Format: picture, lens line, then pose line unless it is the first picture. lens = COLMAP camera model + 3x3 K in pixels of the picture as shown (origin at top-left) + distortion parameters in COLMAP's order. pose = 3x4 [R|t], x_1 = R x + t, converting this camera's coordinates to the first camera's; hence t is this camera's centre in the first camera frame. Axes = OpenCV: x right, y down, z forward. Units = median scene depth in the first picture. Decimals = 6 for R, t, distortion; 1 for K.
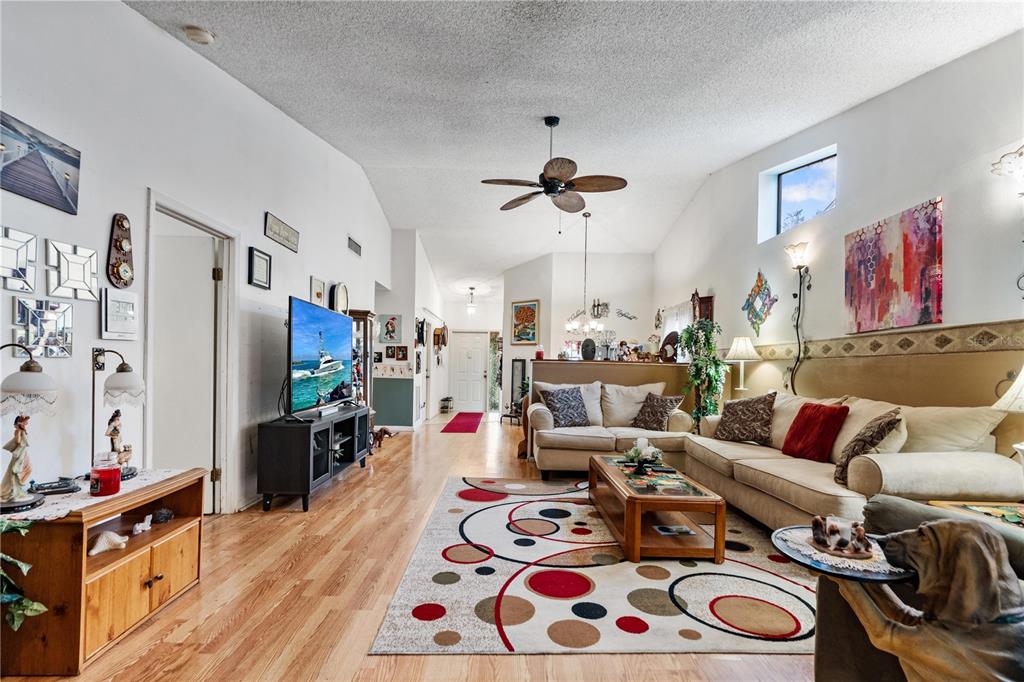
lens RADIAL K [[464.9, 0, 506.0], [0, 464.9, 366.0], [0, 0, 1]] dist [-0.008689, 0.004559]
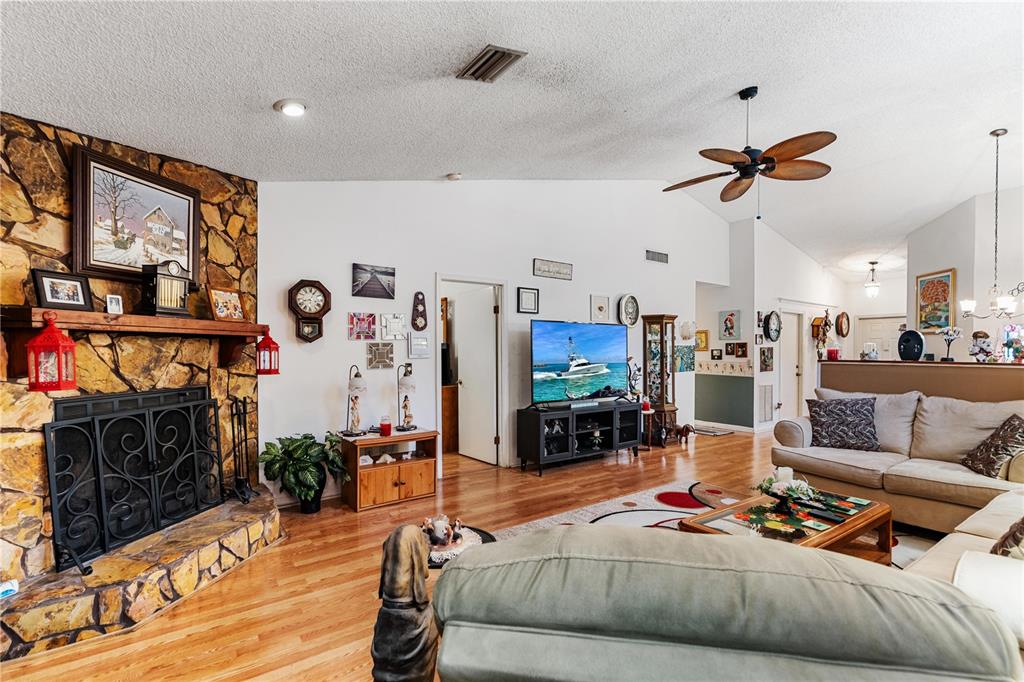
lens RADIAL K [[464.9, 0, 512.9], [0, 464.9, 355.6], [0, 0, 1]] dist [-0.008689, 0.004559]
pose [[0.576186, -0.009216, -0.817267, 0.614353], [0.009749, 0.999943, -0.004403, -0.036103], [0.817261, -0.005431, 0.576243, 0.141444]]
